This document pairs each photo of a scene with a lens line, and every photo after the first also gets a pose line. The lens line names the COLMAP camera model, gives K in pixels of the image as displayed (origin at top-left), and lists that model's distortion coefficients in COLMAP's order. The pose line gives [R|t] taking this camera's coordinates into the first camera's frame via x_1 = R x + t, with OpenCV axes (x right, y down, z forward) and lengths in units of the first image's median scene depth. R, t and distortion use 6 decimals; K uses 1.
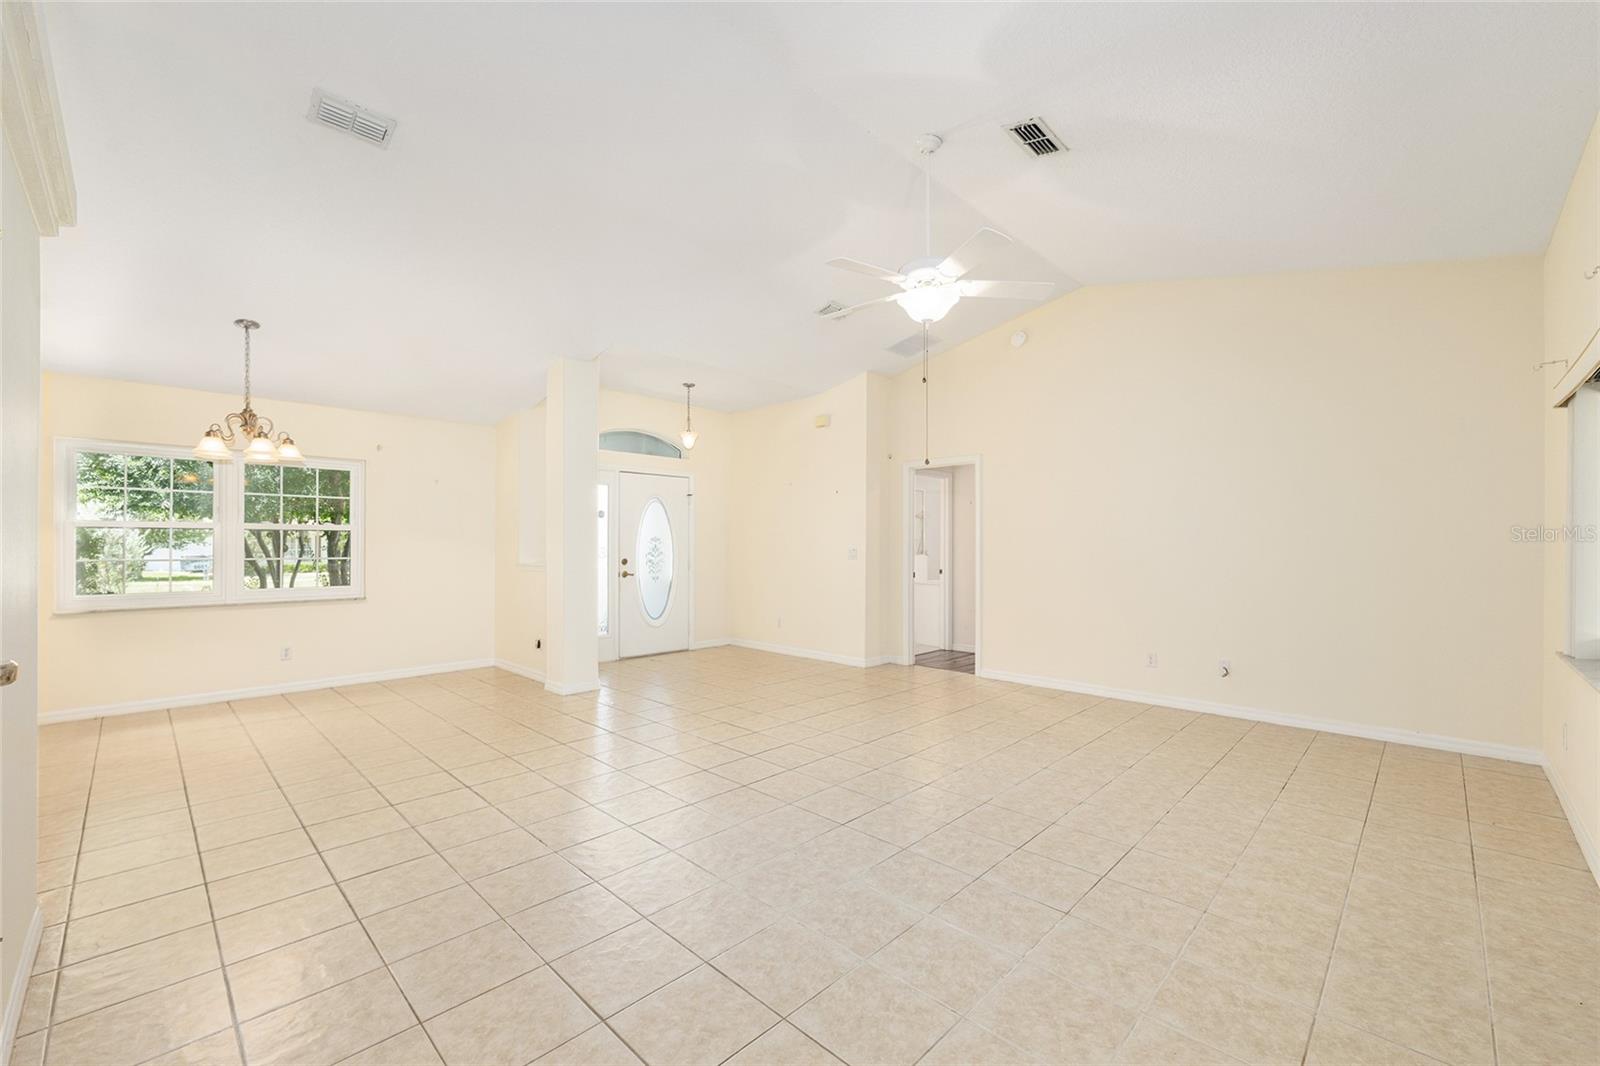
lens RADIAL K [[651.4, 0, 794.8], [0, 651.4, 537.3], [0, 0, 1]] dist [0.015683, -0.000046]
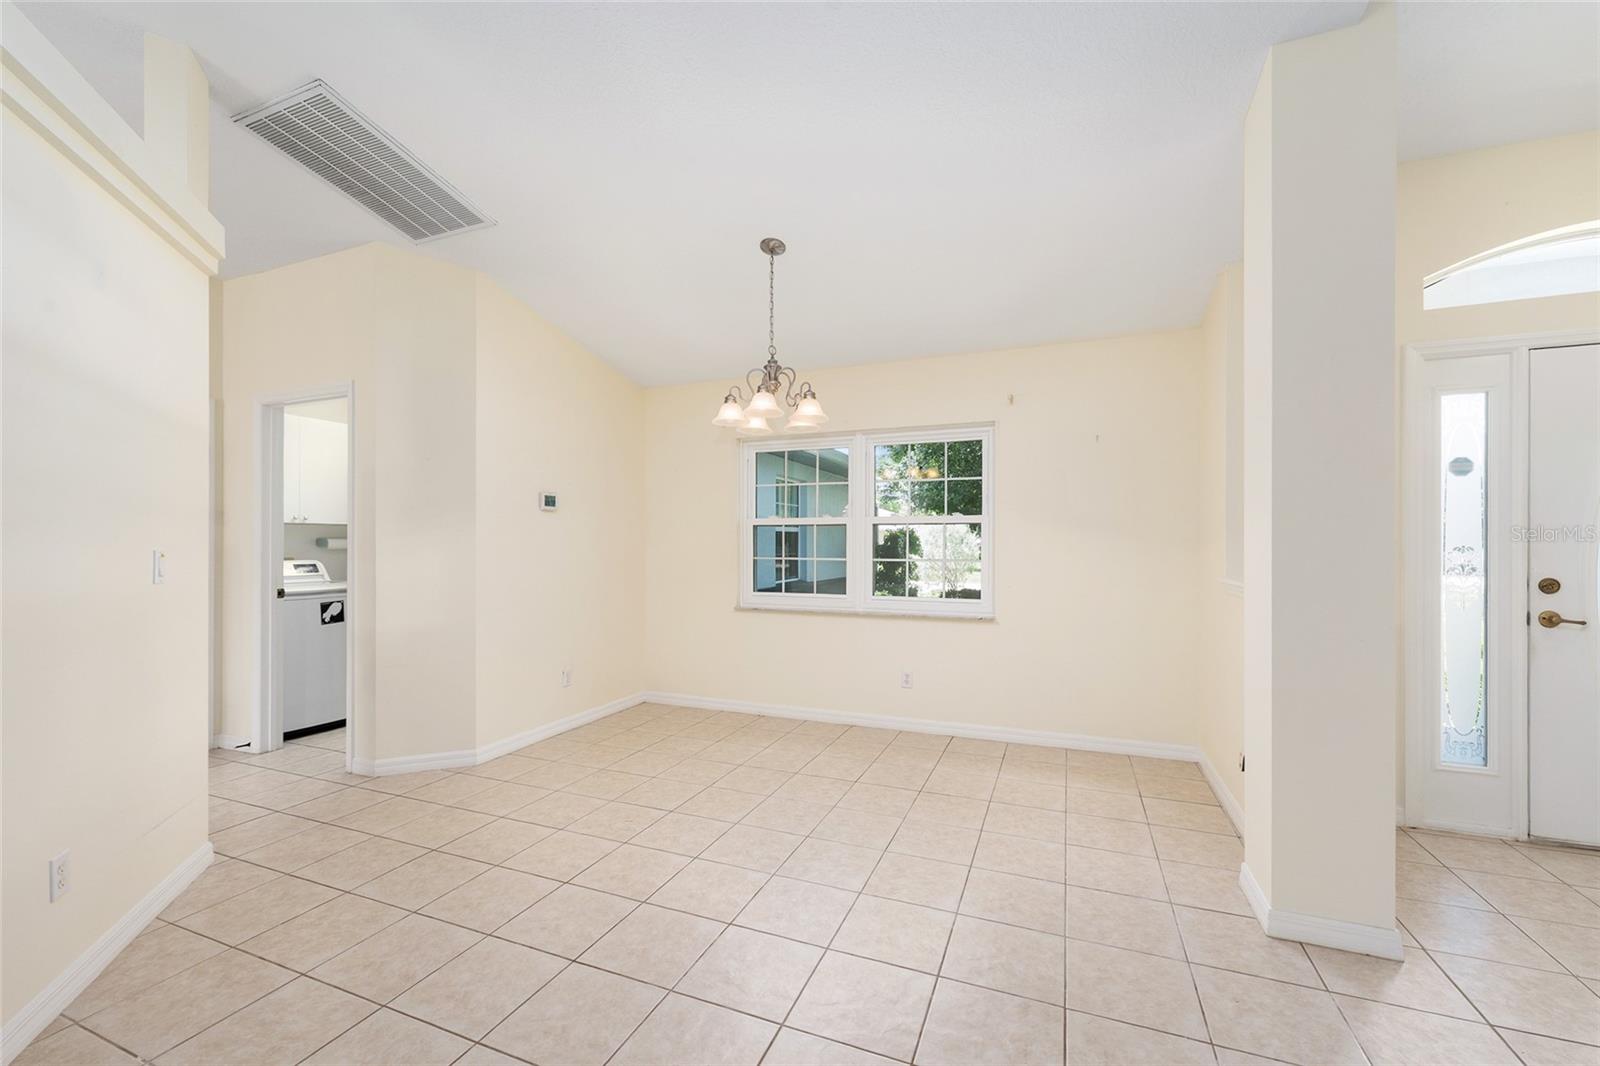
lens RADIAL K [[643.4, 0, 811.6], [0, 643.4, 542.2], [0, 0, 1]] dist [0.002115, 0.000276]
pose [[0.394517, -0.001427, -0.918887, -0.088772], [0.010582, 0.999940, 0.002991, 0.006788], [0.918828, -0.010904, 0.394508, 0.475407]]
